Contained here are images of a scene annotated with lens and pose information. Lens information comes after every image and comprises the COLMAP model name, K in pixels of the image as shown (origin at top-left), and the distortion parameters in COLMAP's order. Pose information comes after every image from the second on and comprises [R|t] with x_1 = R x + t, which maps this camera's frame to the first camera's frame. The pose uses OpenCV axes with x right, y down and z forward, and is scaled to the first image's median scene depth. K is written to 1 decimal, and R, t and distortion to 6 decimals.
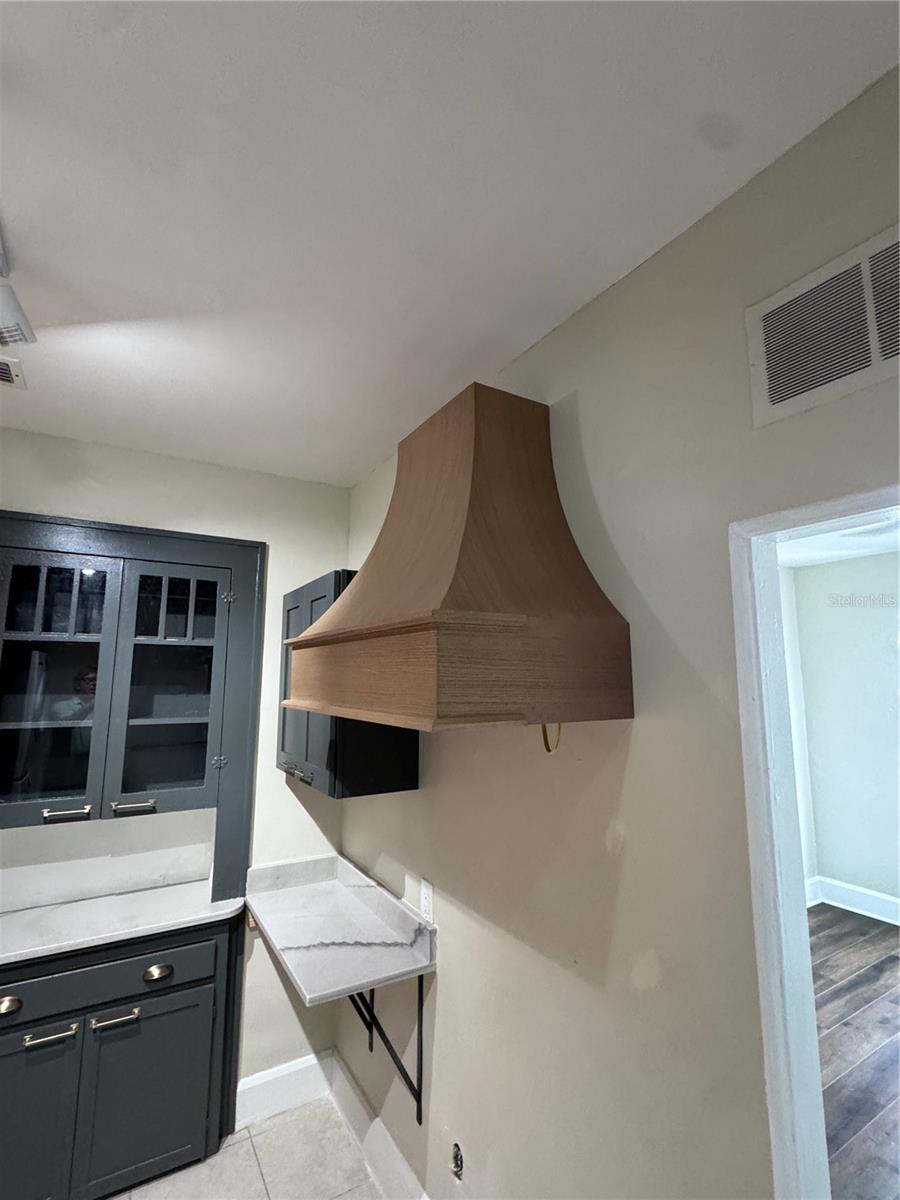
lens RADIAL K [[562.1, 0, 450.8], [0, 562.1, 597.5], [0, 0, 1]] dist [-0.001973, 0.000296]
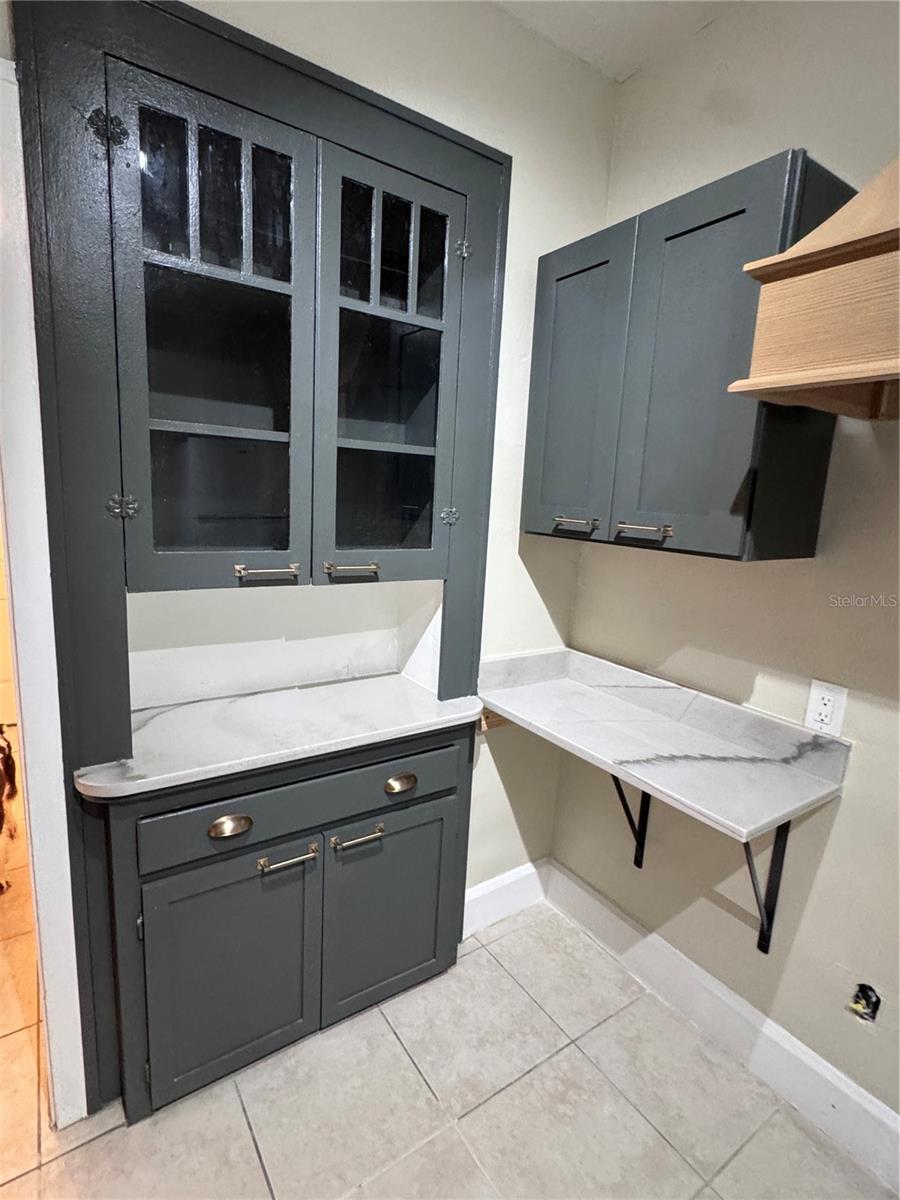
lens RADIAL K [[596.6, 0, 450.0], [0, 596.6, 600.0], [0, 0, 1]] dist [-0.002944, -0.000172]
pose [[0.997459, 0.037094, 0.060822, -0.473777], [-0.054569, 0.946669, 0.317552, 0.168090], [-0.045800, -0.320064, 0.946288, 0.300330]]
